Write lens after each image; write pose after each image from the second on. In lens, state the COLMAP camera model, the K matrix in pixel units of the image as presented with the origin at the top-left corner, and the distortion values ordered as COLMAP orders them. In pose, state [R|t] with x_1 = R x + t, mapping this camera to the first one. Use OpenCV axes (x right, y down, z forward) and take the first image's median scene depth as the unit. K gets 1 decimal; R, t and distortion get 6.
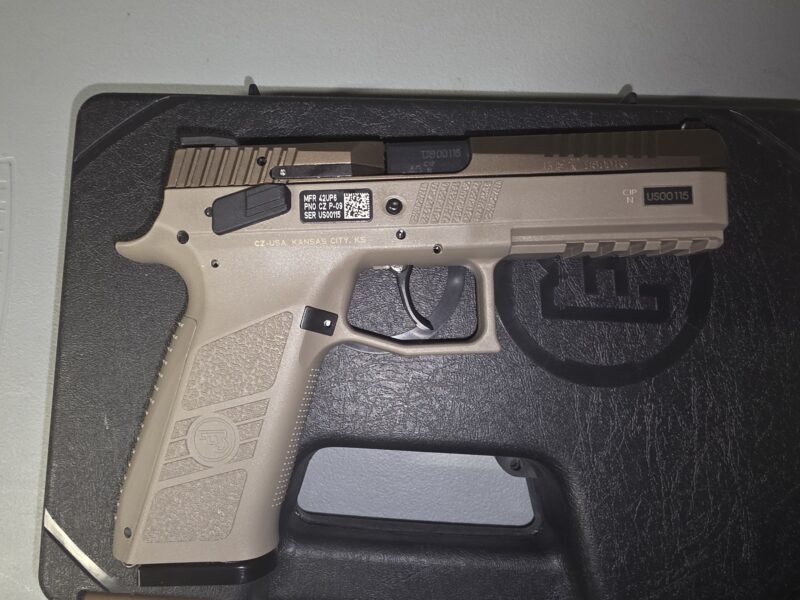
lens RADIAL K [[489.2, 0, 397.6], [0, 489.2, 300.6], [0, 0, 1]] dist [0.030472, 0.003061]
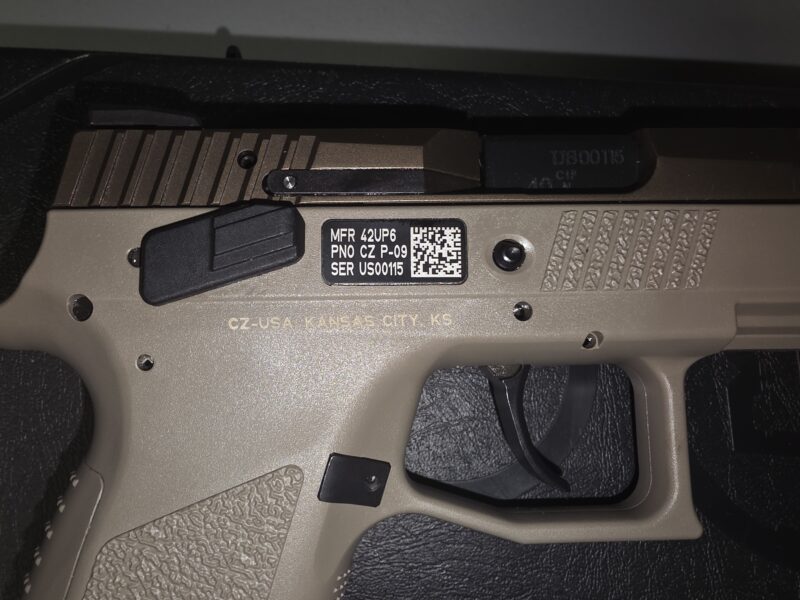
lens RADIAL K [[489.2, 0, 394.0], [0, 489.2, 319.7], [0, 0, 1]] dist [0.030472, 0.003061]
pose [[0.999161, 0.018264, 0.036652, -0.142744], [-0.017516, 0.999634, -0.020617, -0.112694], [-0.037015, 0.019958, 0.999115, 0.499081]]
